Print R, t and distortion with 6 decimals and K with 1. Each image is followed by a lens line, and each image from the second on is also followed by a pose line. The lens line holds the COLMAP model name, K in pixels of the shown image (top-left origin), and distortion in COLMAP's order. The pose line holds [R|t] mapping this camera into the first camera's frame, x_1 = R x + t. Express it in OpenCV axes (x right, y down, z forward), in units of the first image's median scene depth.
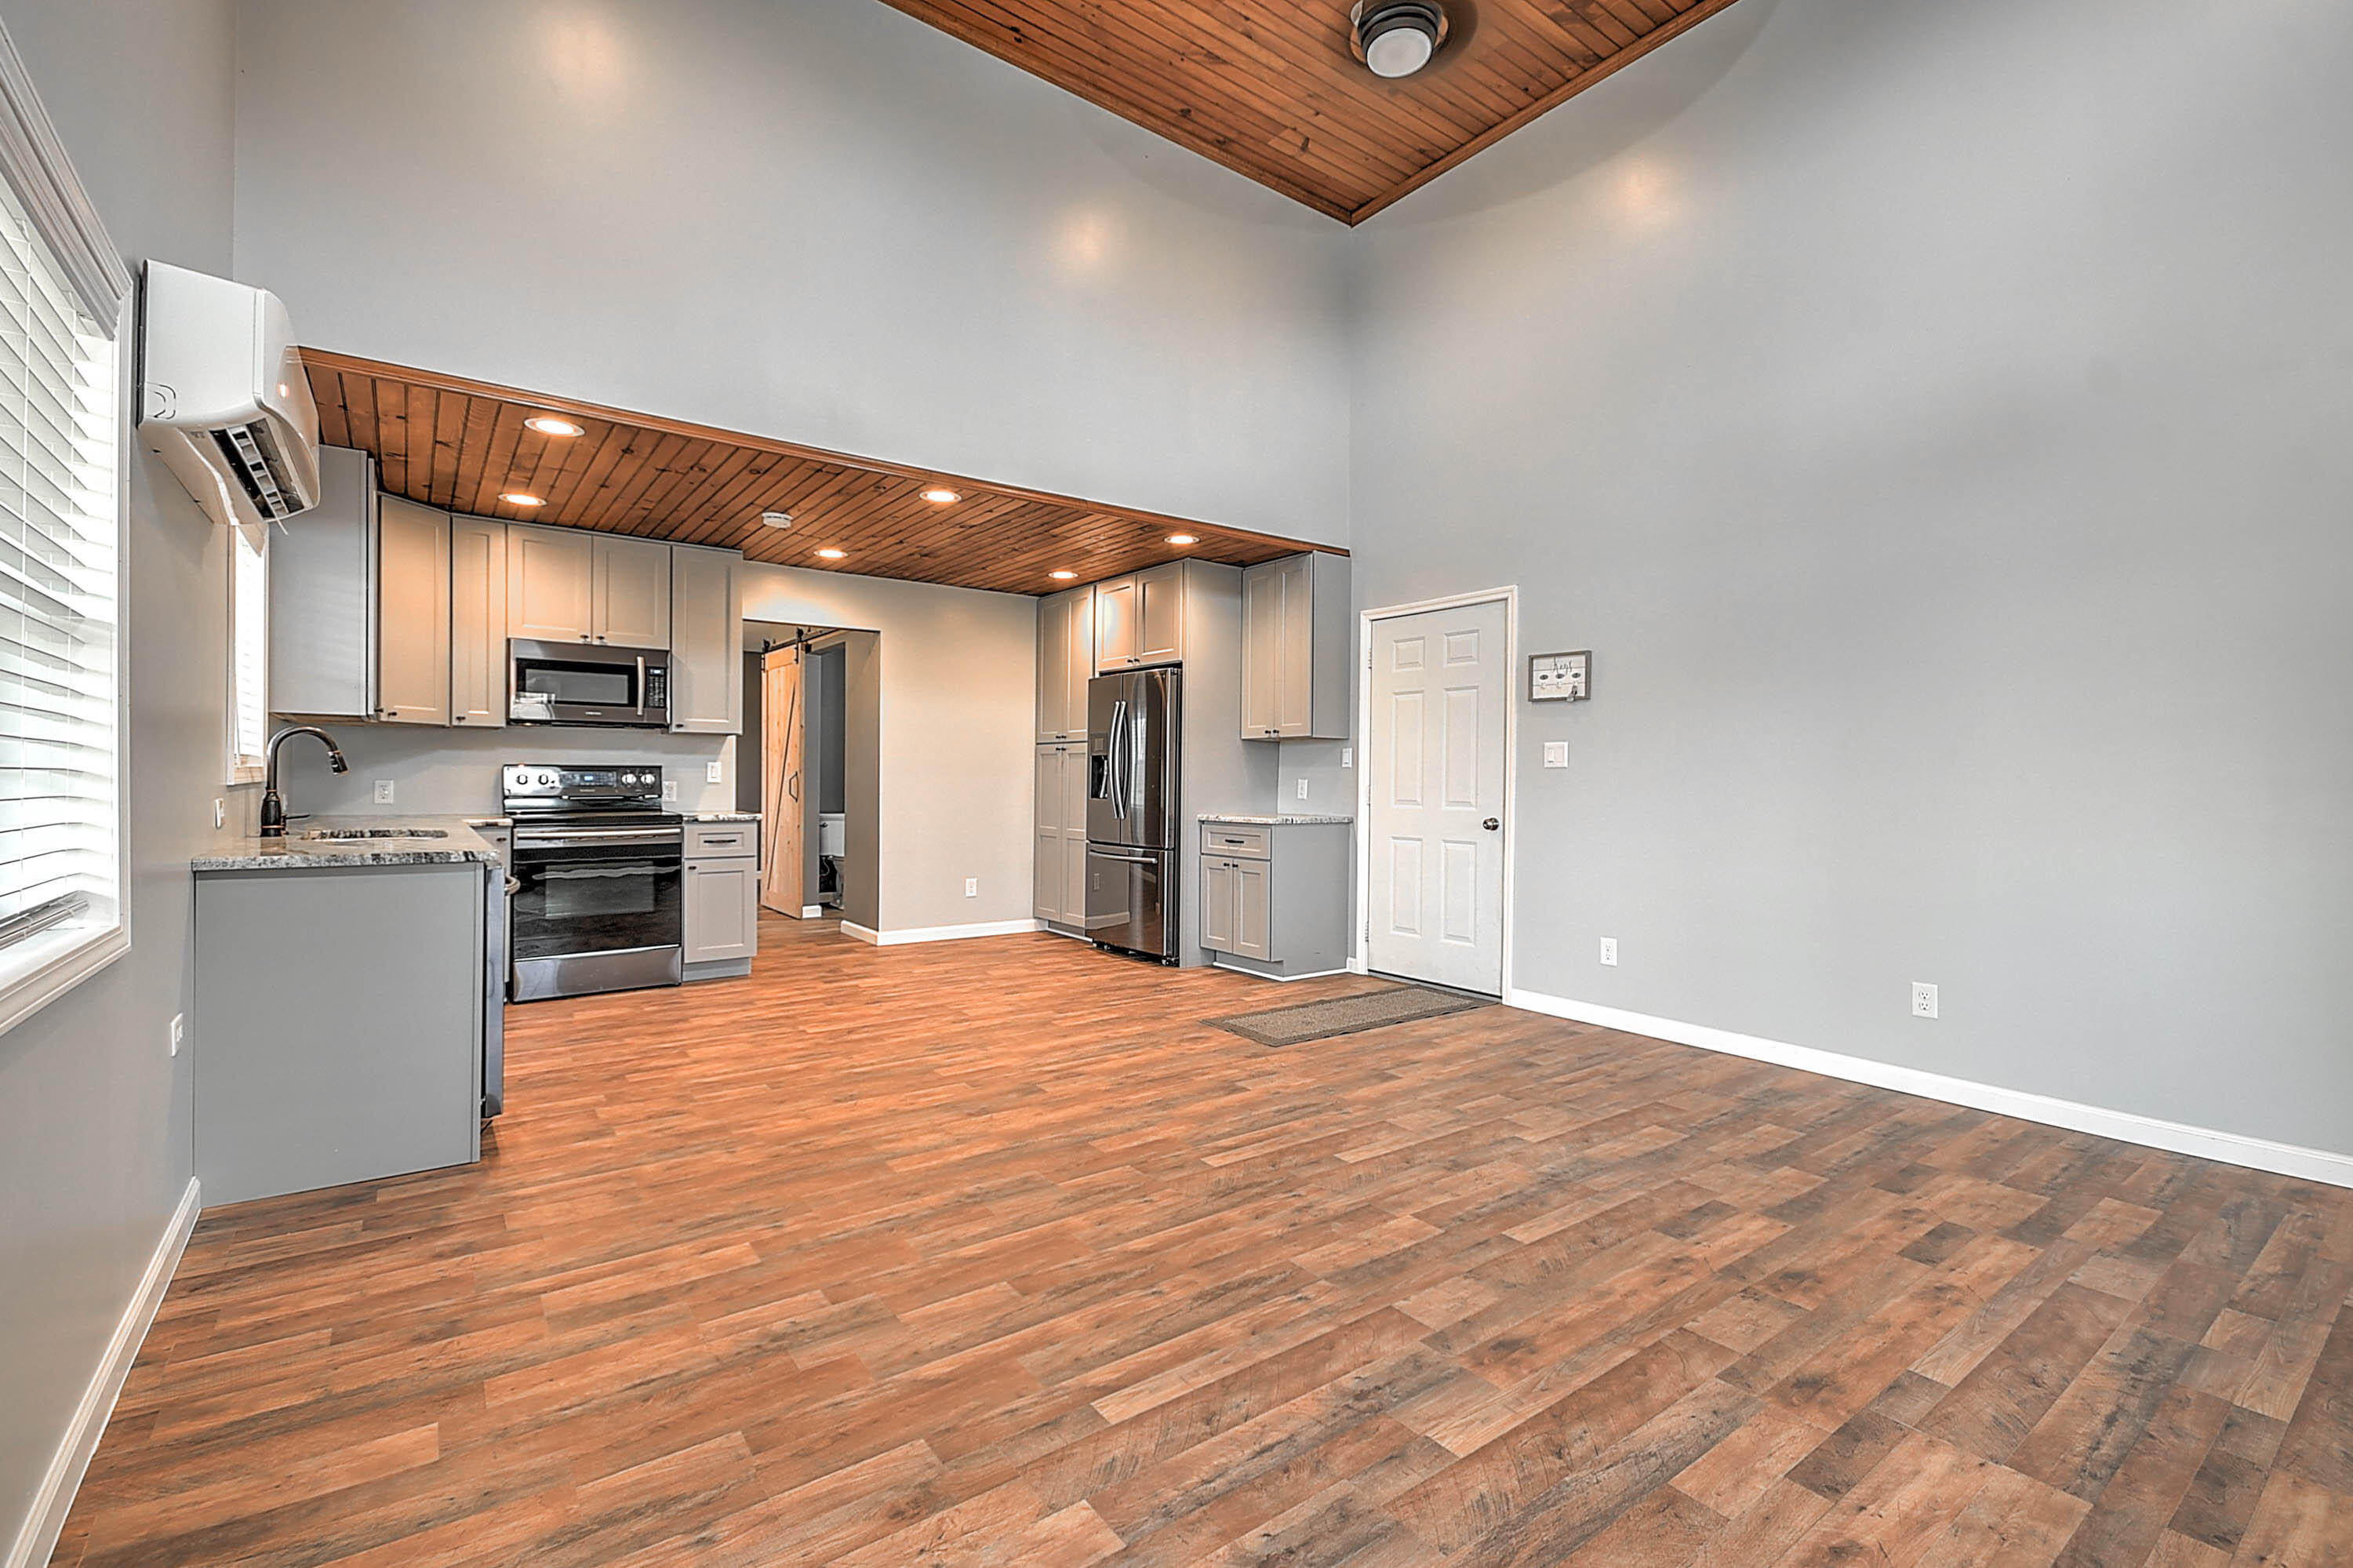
lens RADIAL K [[1034.2, 0, 1178.2], [0, 1034.2, 839.9], [0, 0, 1]] dist [0.010121, 0.000159]
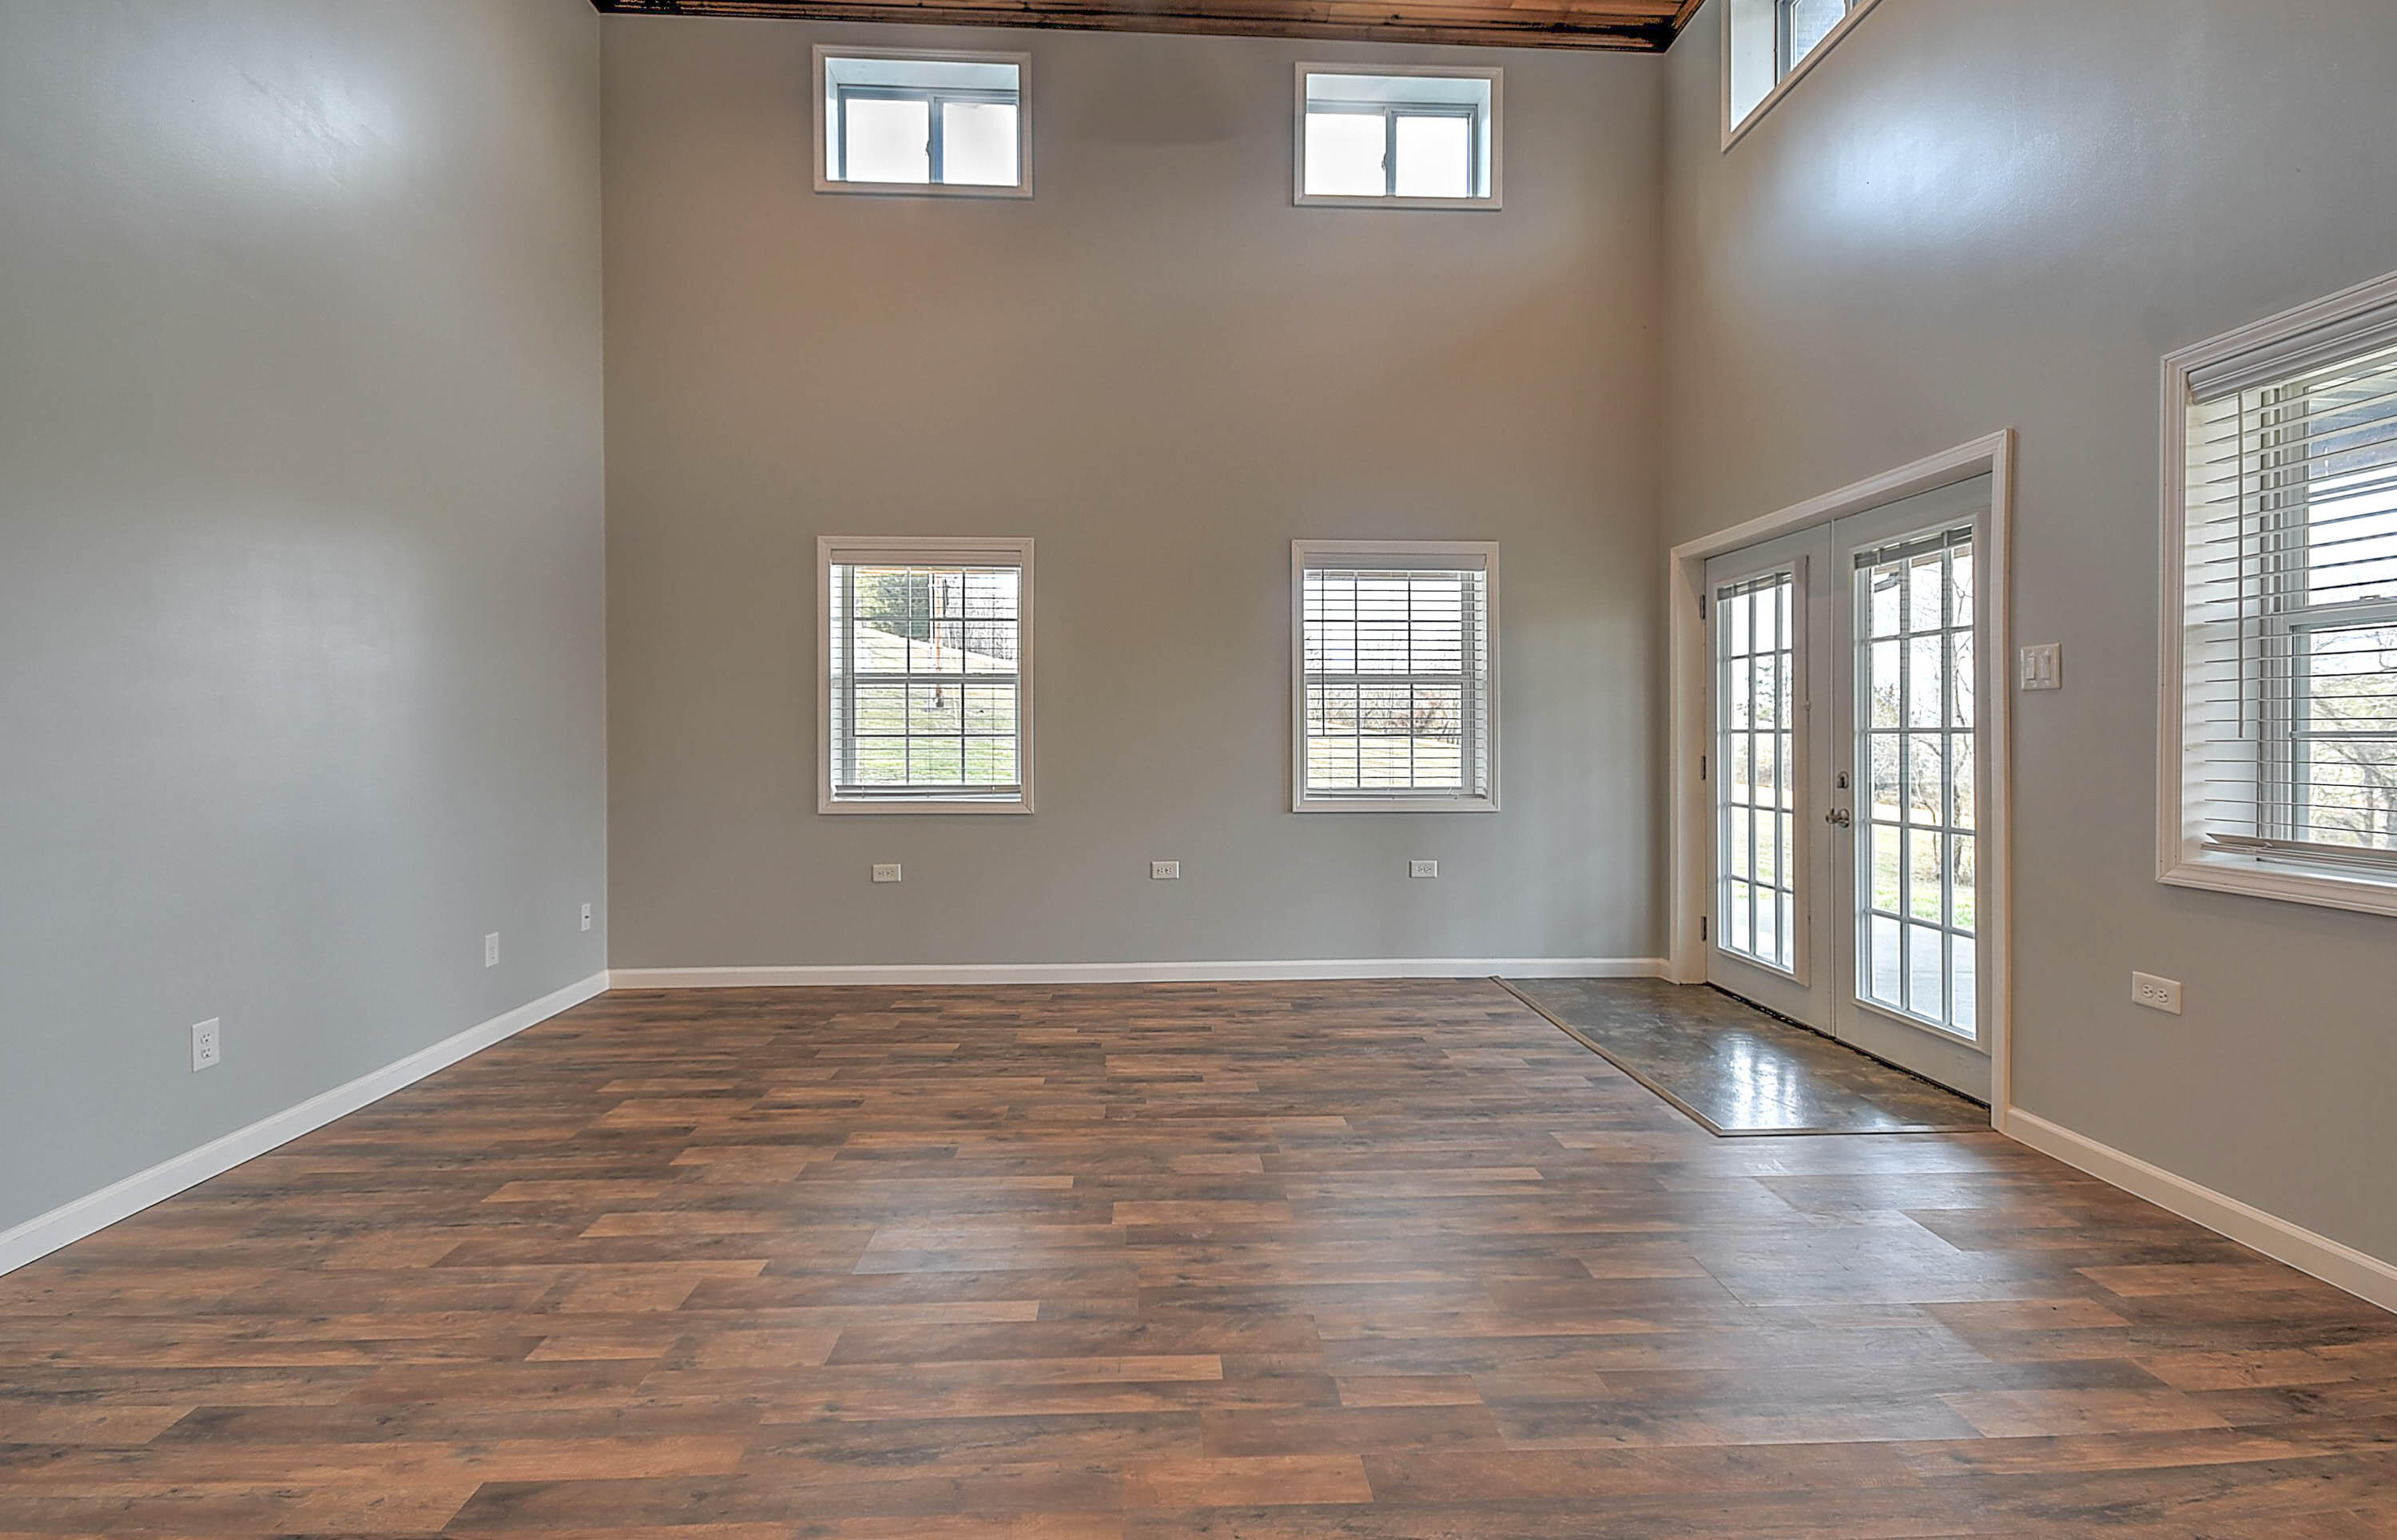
lens RADIAL K [[1047.6, 0, 1195.7], [0, 1047.6, 737.2], [0, 0, 1]] dist [0.036840, -0.020518]
pose [[-0.828267, -0.007344, 0.560286, -0.240643], [0.027469, 0.998180, 0.053691, -0.073307], [-0.559660, 0.059861, -0.826557, 1.178316]]
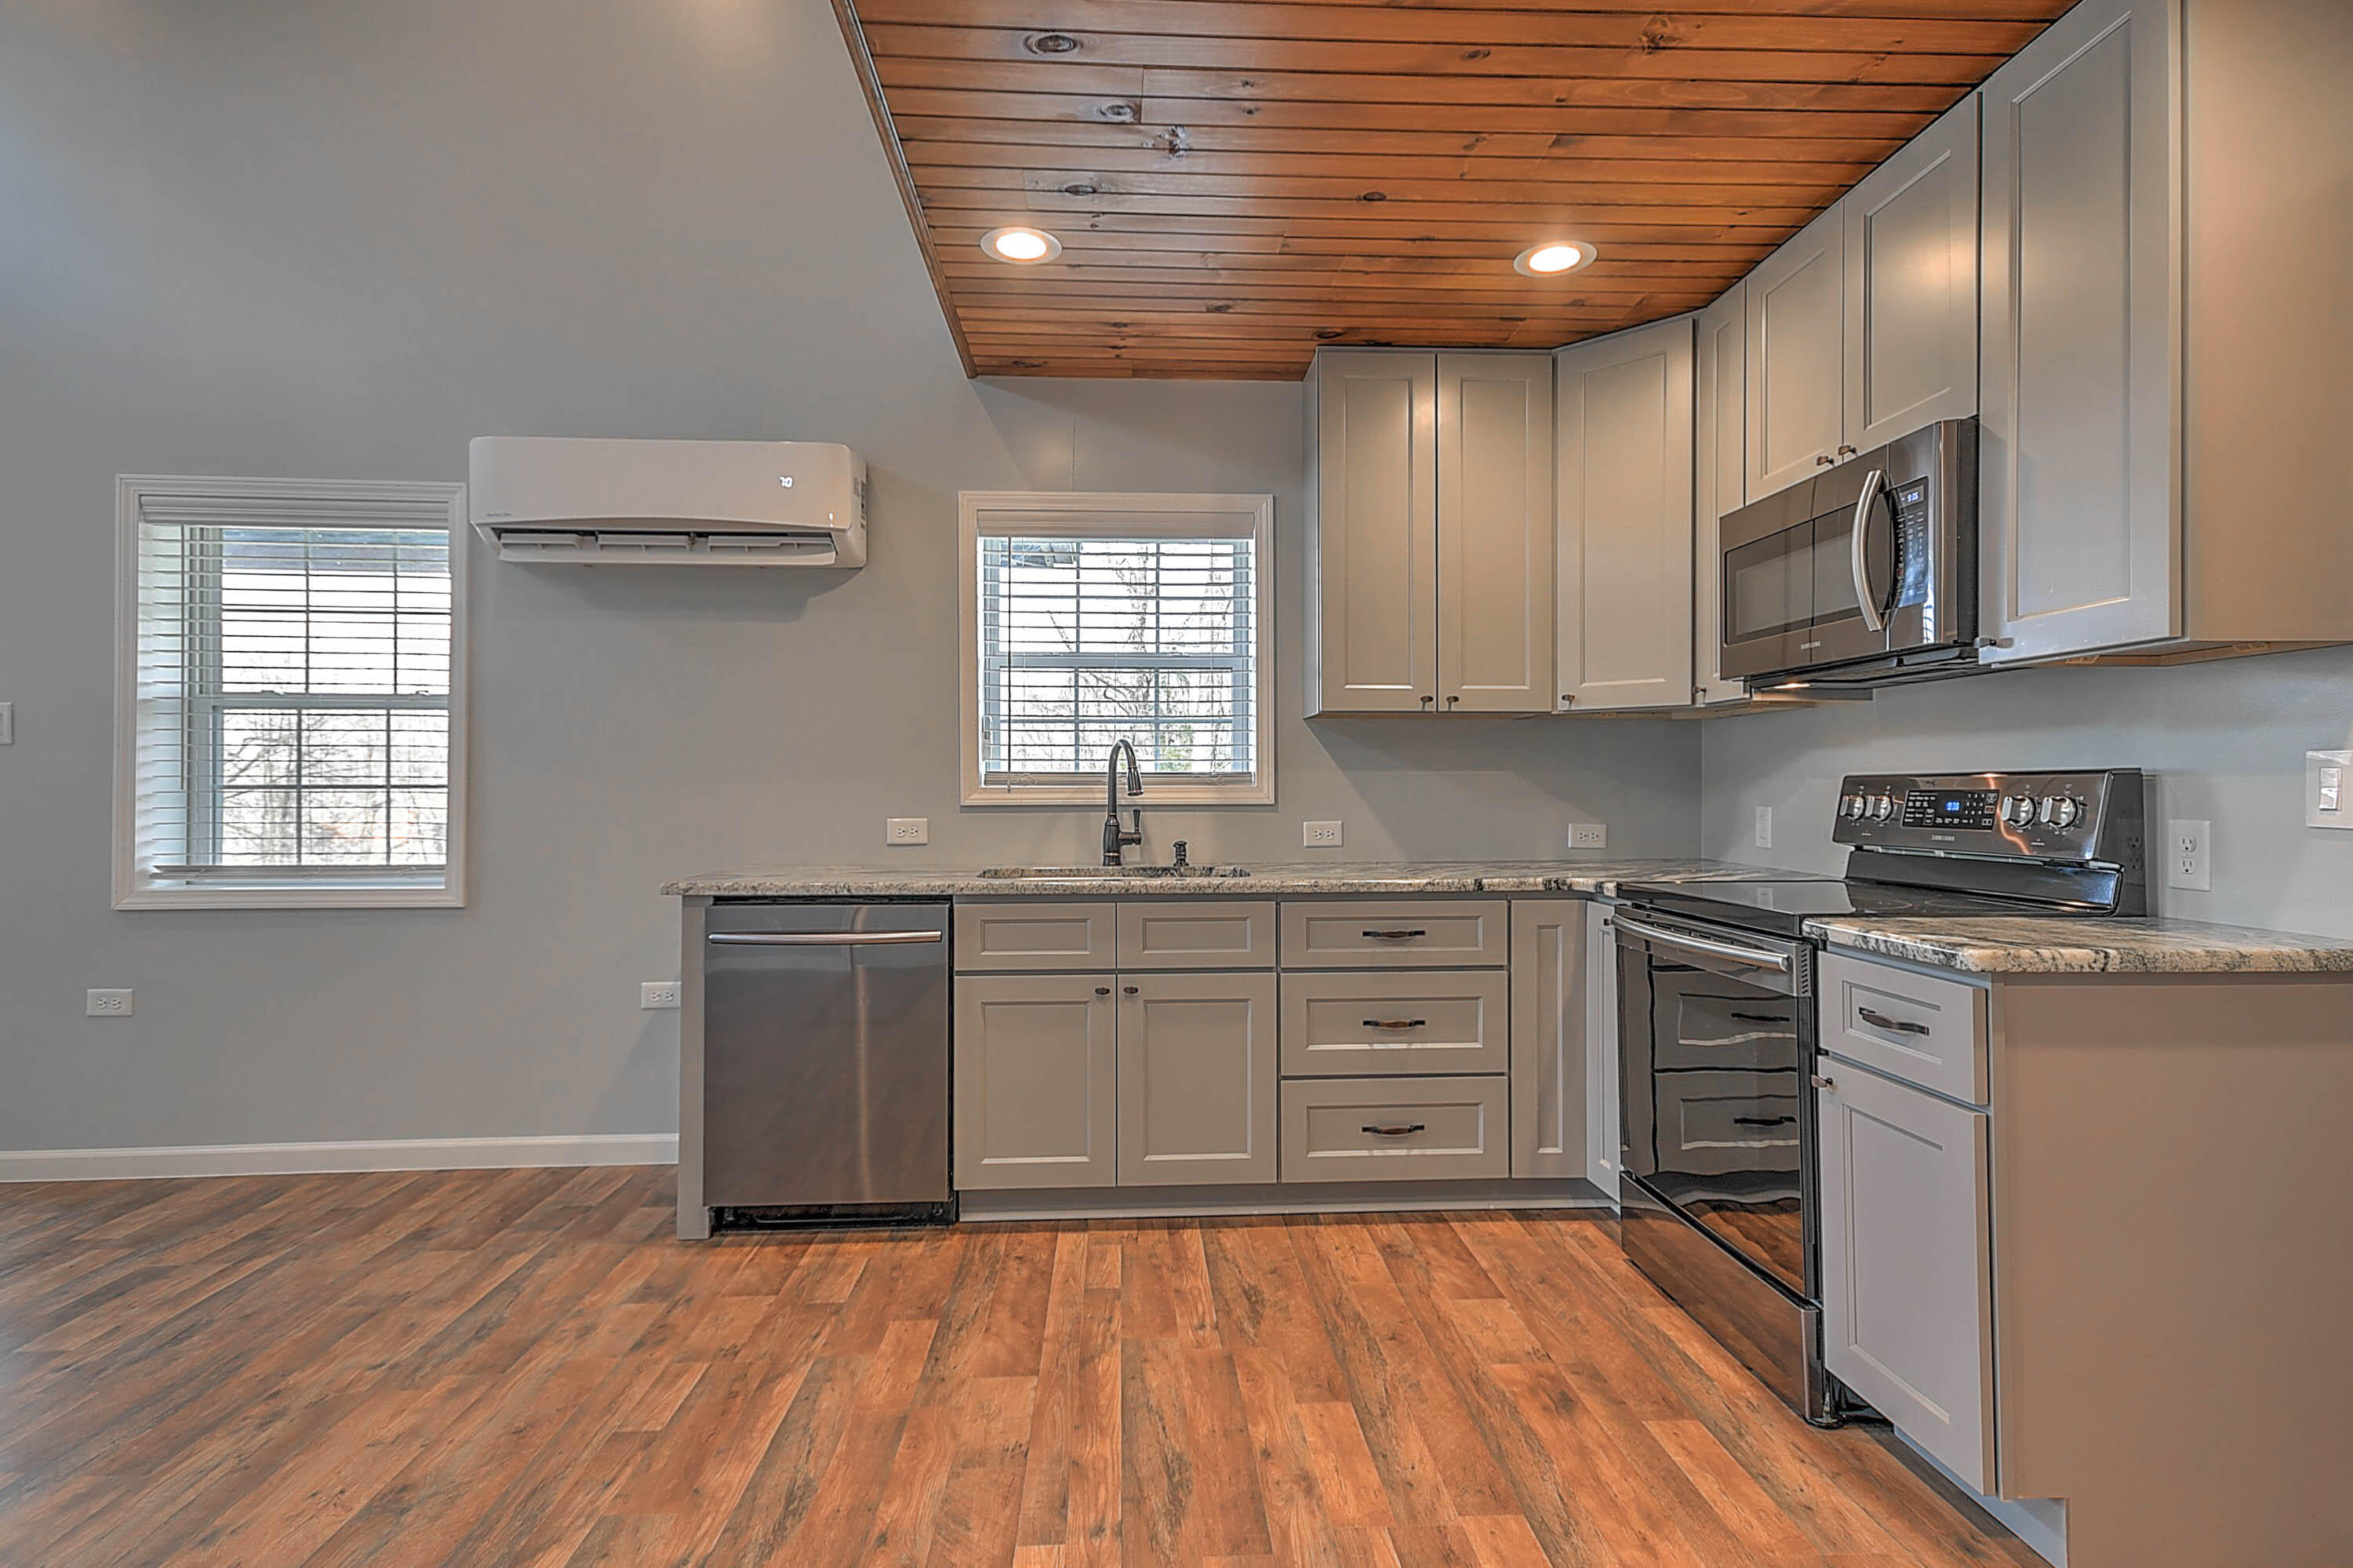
lens RADIAL K [[1156.9, 0, 1176.5], [0, 1156.9, 784.0], [0, 0, 1]] dist [0.018714, -0.000258]
pose [[-0.552444, -0.009283, -0.833499, -0.071330], [-0.053962, 0.998239, 0.024648, -0.090019], [0.831802, 0.058594, -0.551972, 1.444546]]
